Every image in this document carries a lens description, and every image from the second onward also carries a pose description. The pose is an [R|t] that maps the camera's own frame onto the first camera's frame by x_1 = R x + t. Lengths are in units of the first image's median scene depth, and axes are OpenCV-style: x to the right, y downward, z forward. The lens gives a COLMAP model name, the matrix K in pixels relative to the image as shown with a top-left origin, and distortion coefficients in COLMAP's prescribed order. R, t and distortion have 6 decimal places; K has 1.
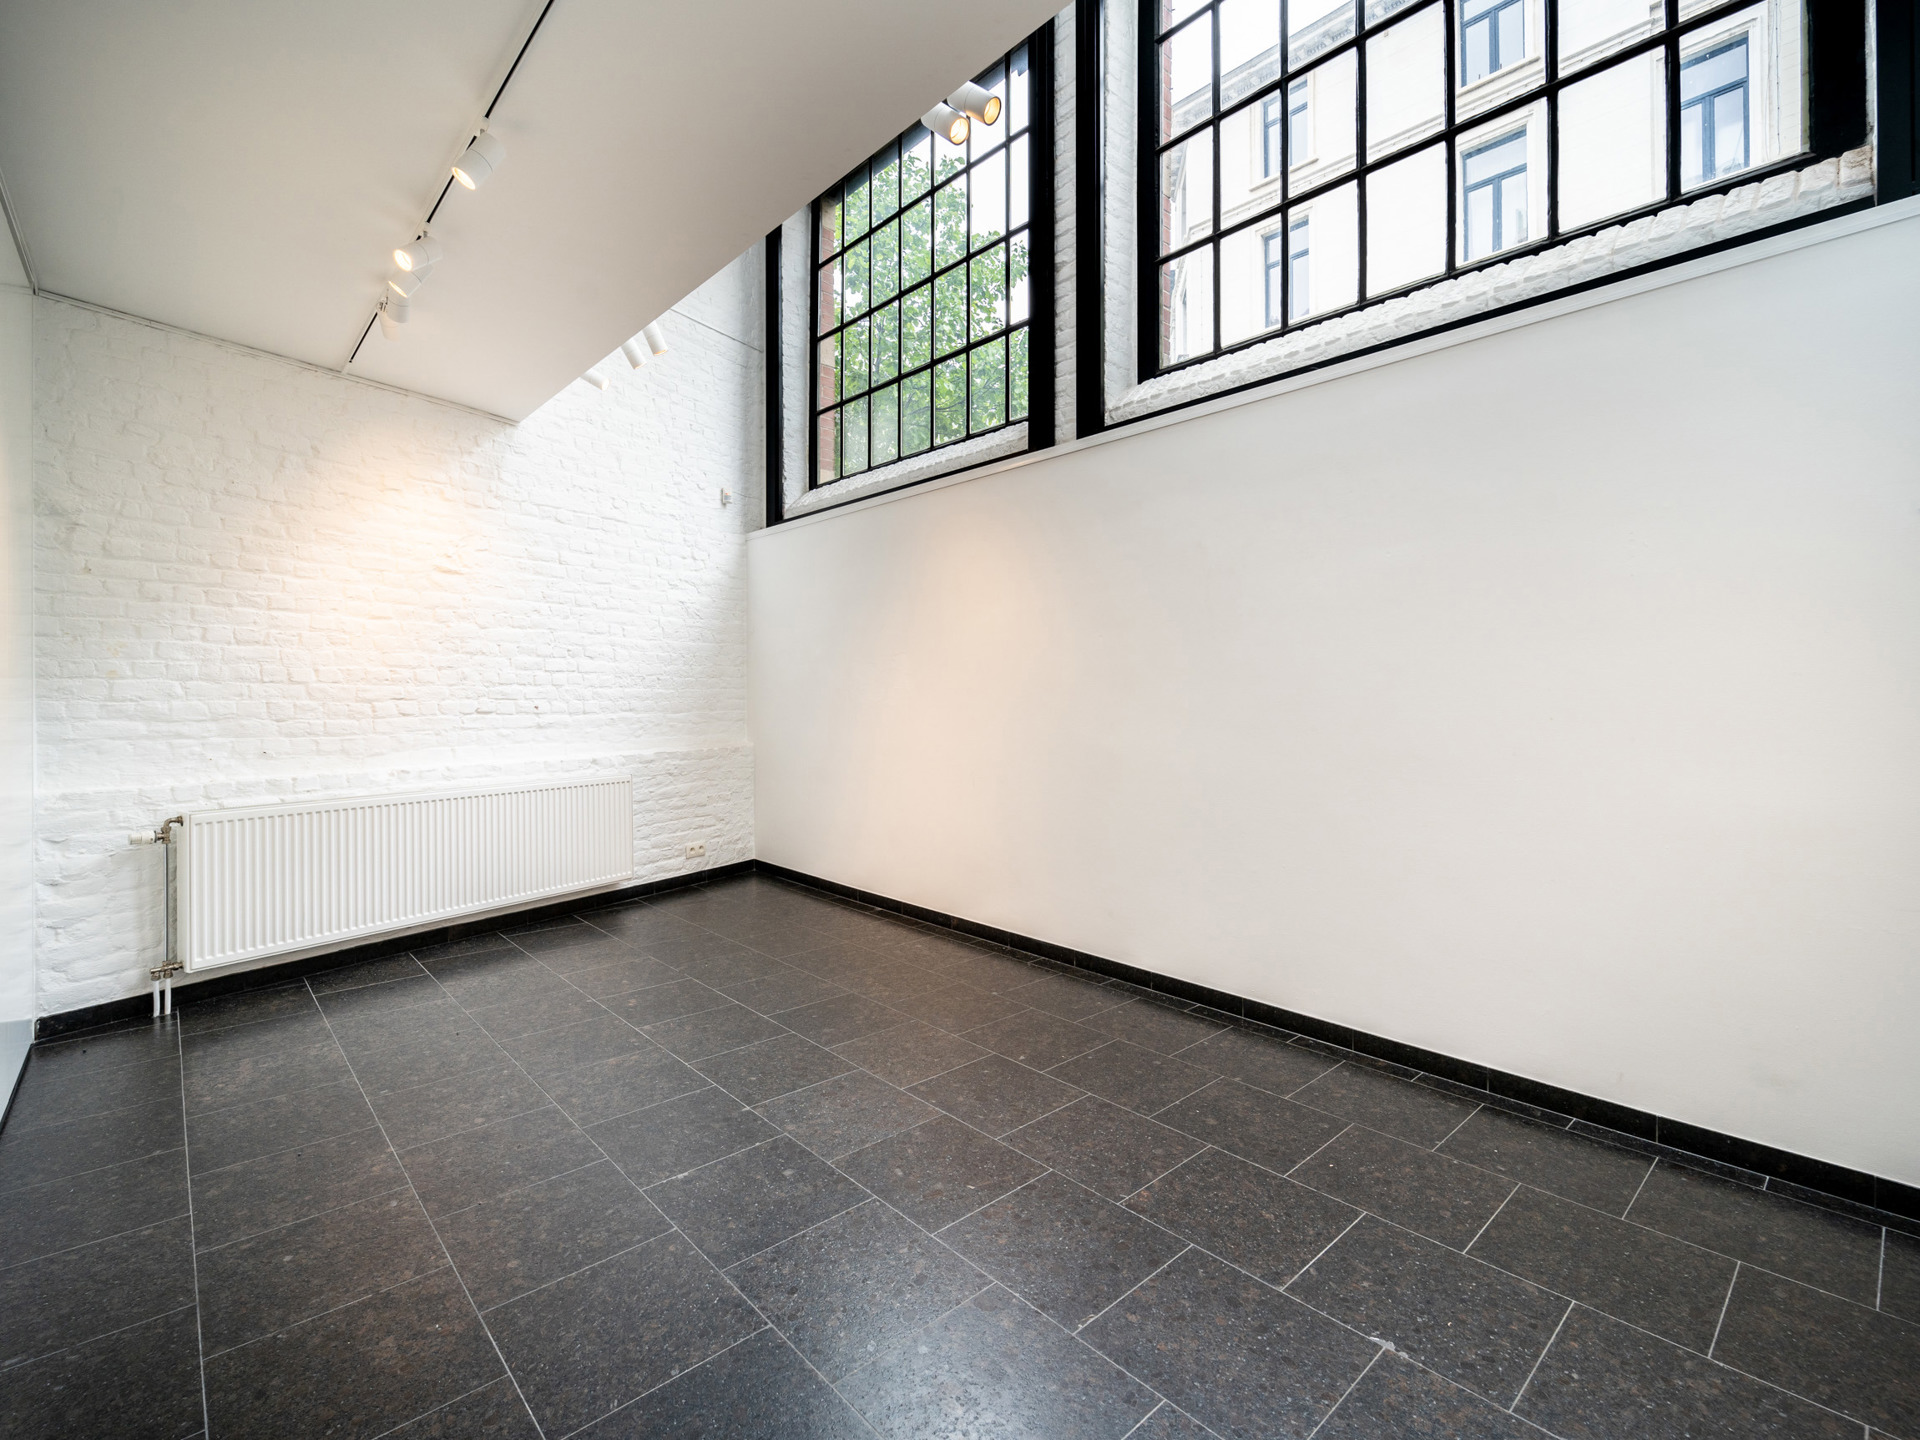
lens RADIAL K [[860.5, 0, 960.0], [0, 860.5, 685.1], [0, 0, 1]] dist [0.002693, -0.000579]
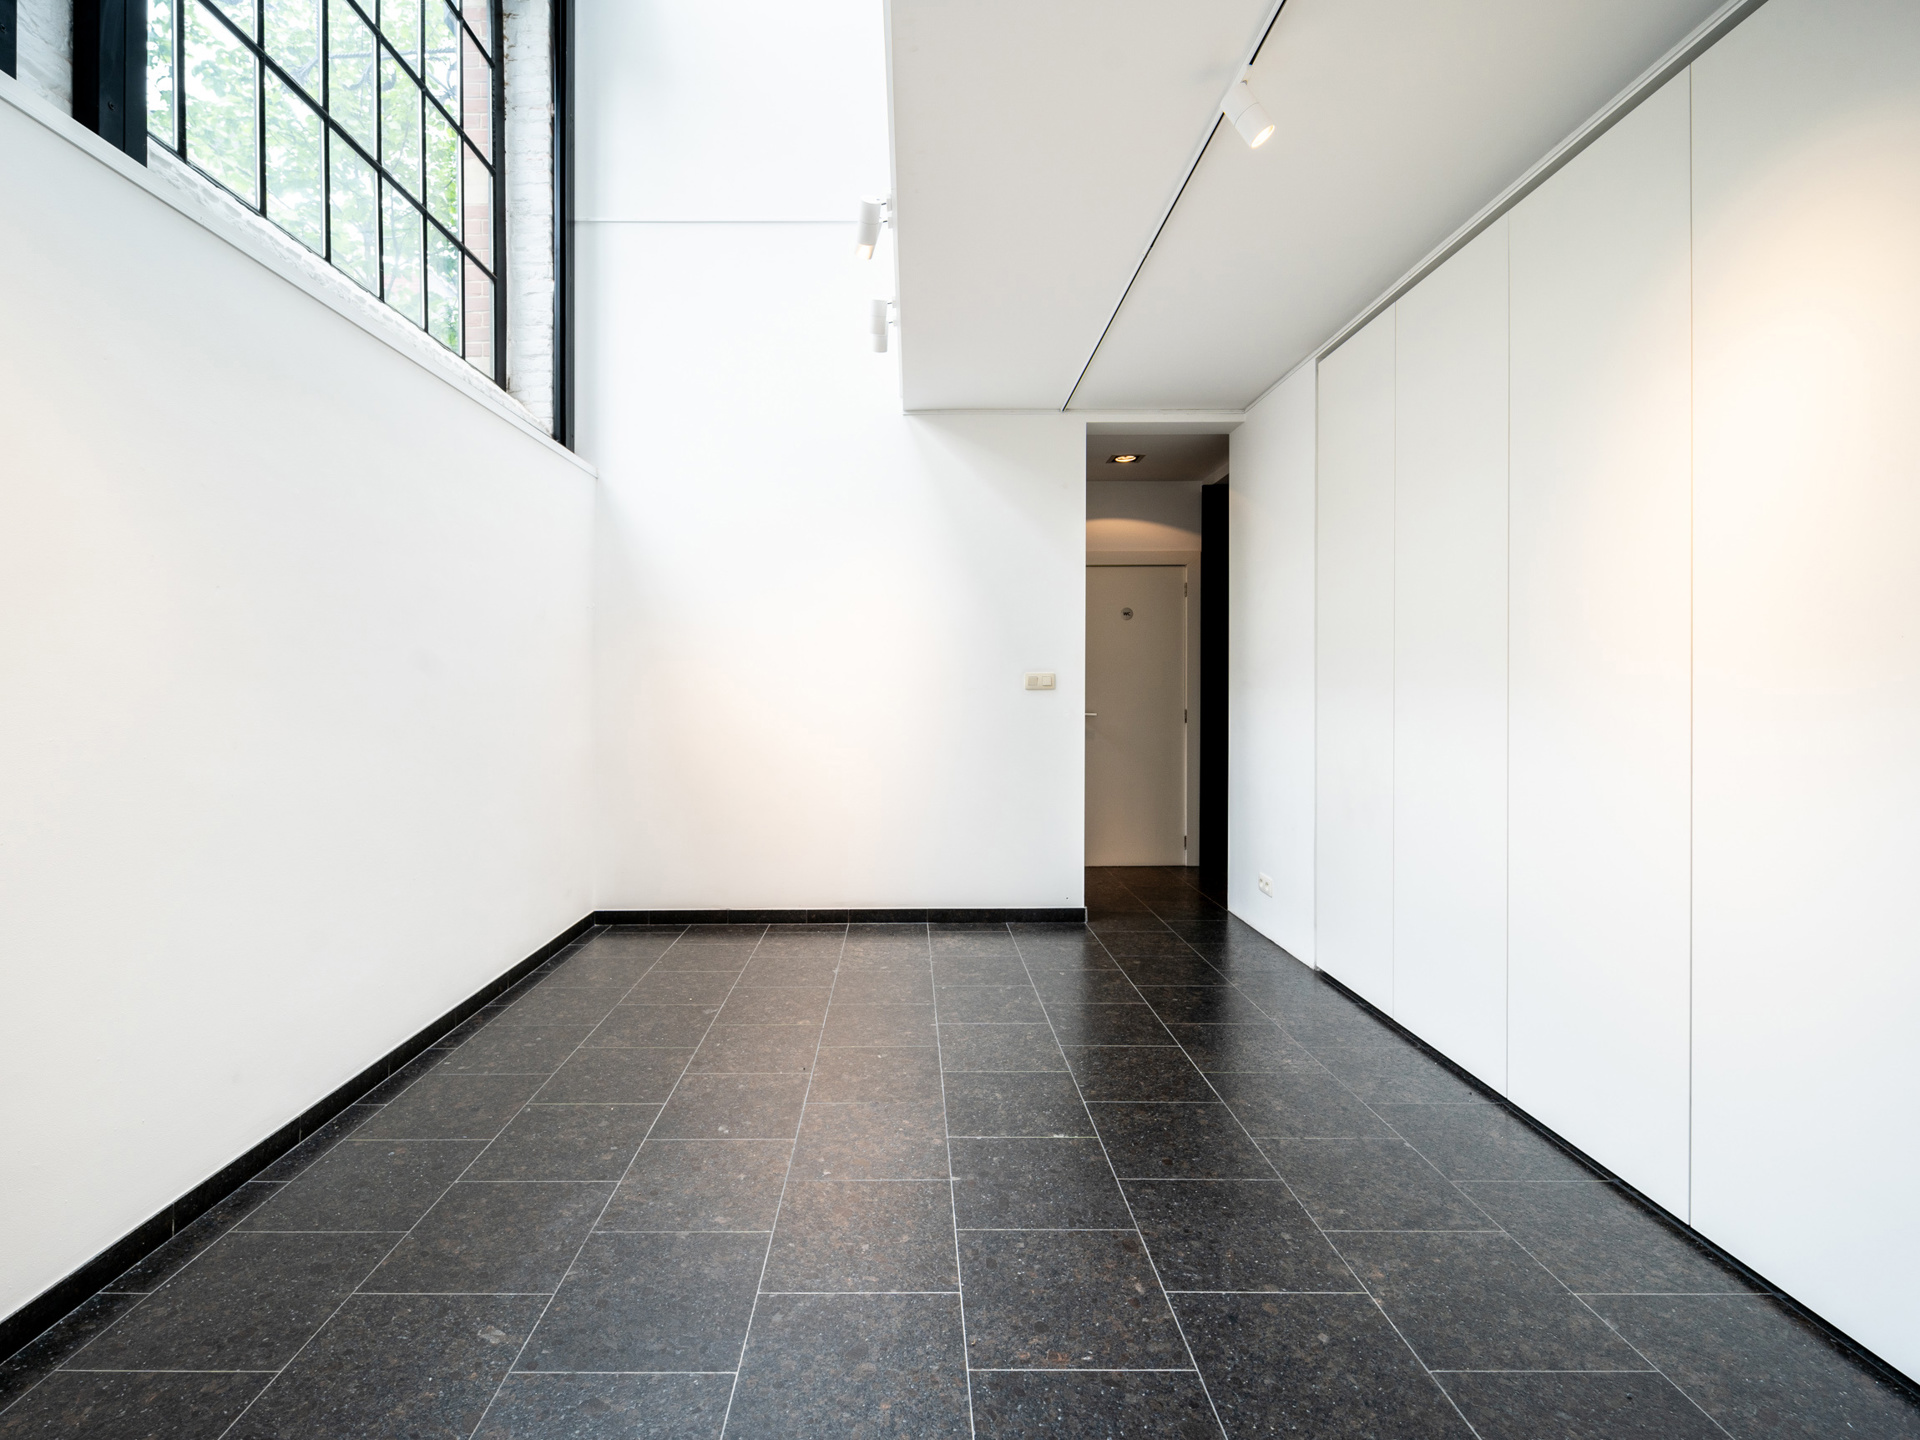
lens RADIAL K [[860.5, 0, 960.0], [0, 860.5, 685.1], [0, 0, 1]] dist [0.002693, -0.000579]
pose [[-0.754603, 0.001926, 0.656179, -0.755562], [-0.000153, 0.999995, -0.003111, 0.019644], [-0.656182, -0.002447, -0.754599, 1.539874]]
